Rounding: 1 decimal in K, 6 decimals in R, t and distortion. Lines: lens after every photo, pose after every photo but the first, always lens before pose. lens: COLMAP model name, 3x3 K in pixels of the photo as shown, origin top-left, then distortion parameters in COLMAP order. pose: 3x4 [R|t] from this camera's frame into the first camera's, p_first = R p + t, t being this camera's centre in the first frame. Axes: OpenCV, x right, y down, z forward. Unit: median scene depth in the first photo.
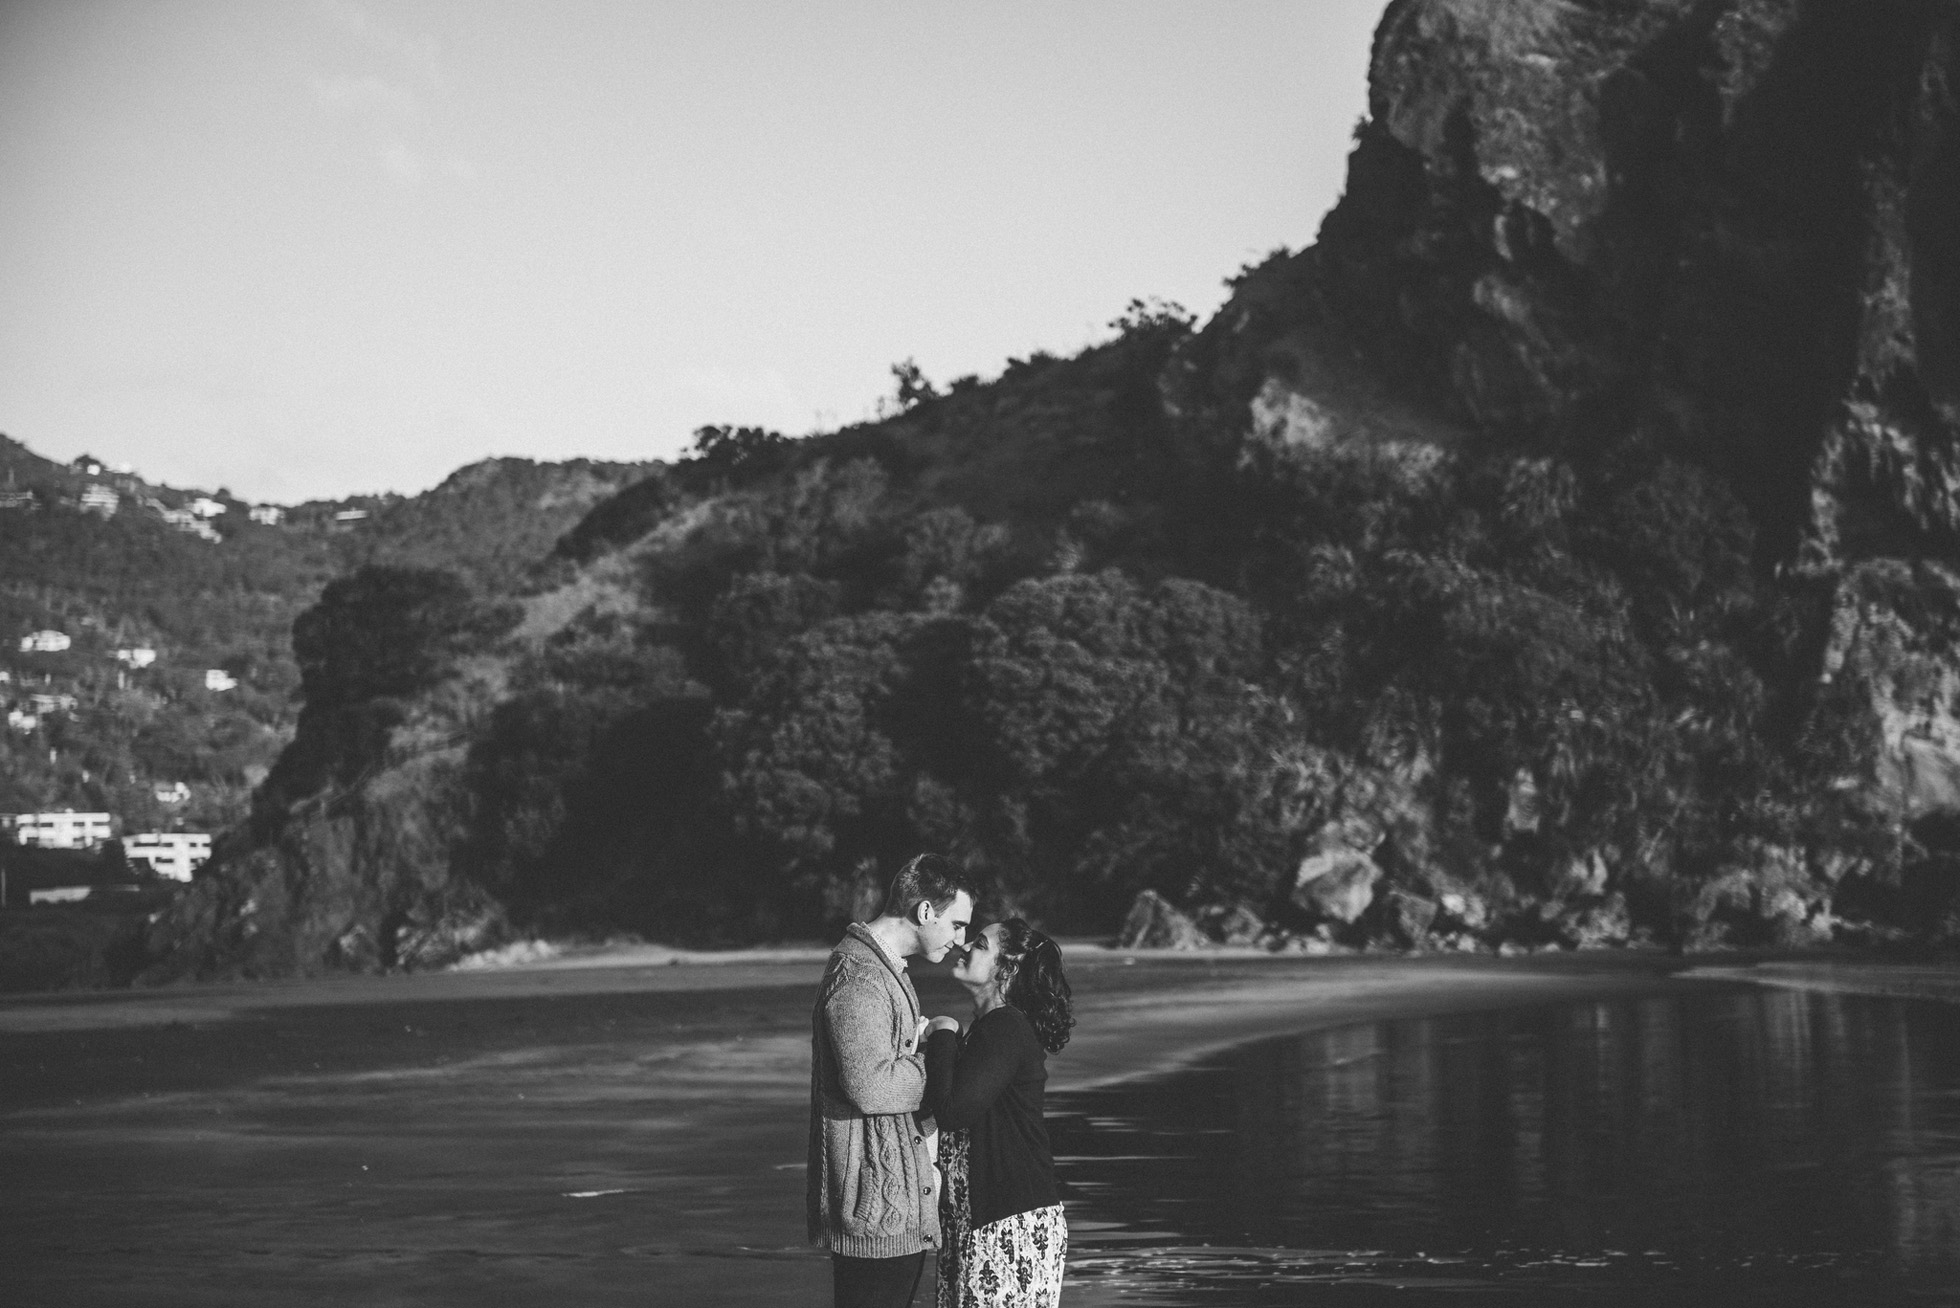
lens RADIAL K [[3319.7, 0, 980.0], [0, 3319.7, 654.0], [0, 0, 1]] dist [0.116843, -0.016640]
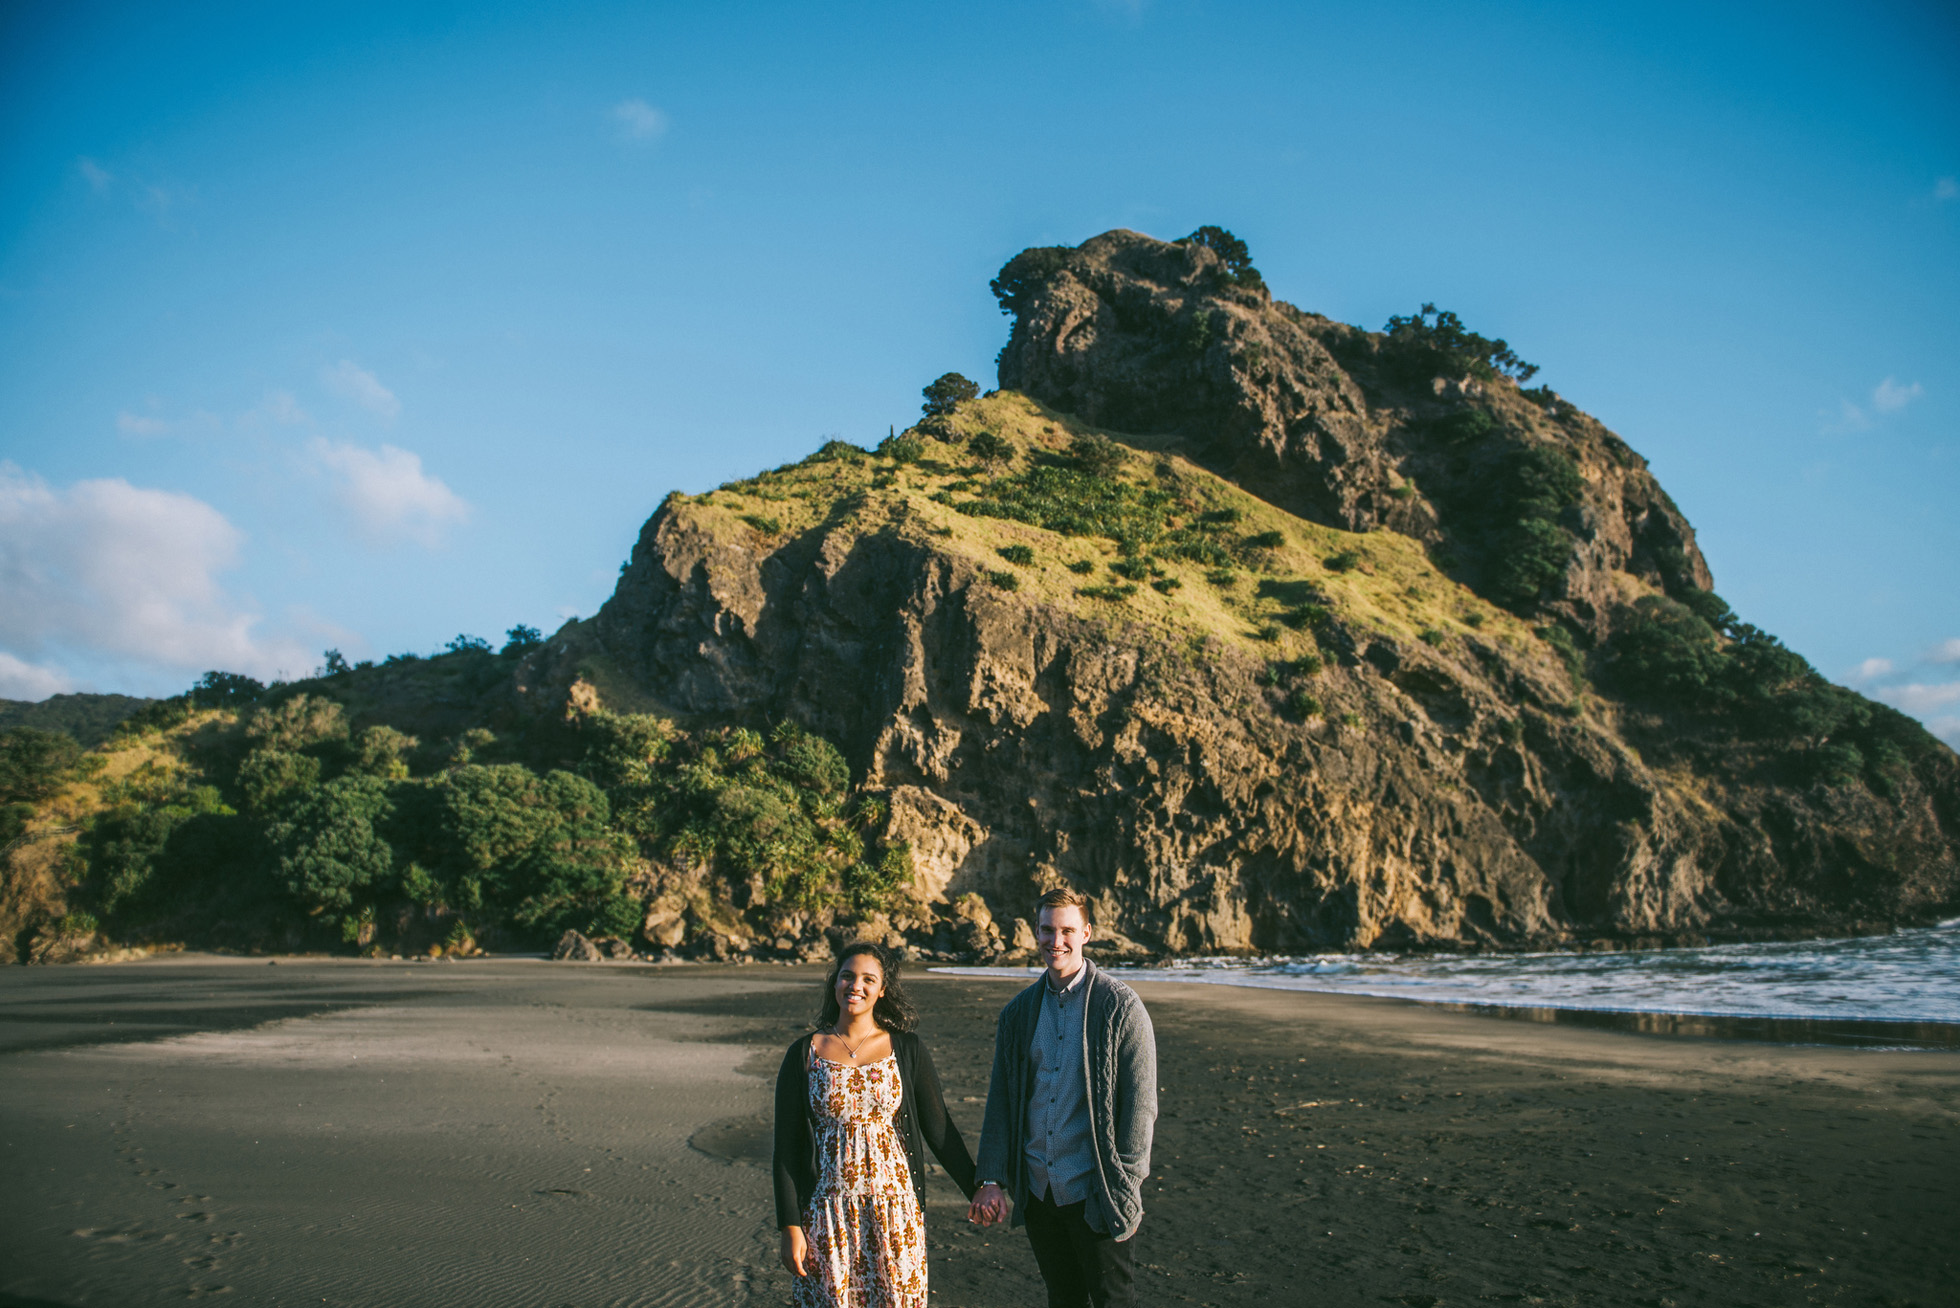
lens RADIAL K [[1357.3, 0, 988.2], [0, 1357.3, 658.5], [0, 0, 1]] dist [-0.037436, -0.022909]
pose [[0.838777, 0.121918, 0.530650, -0.160509], [-0.052547, 0.988185, -0.143978, 0.013974], [-0.541933, 0.092882, 0.835273, 0.178197]]
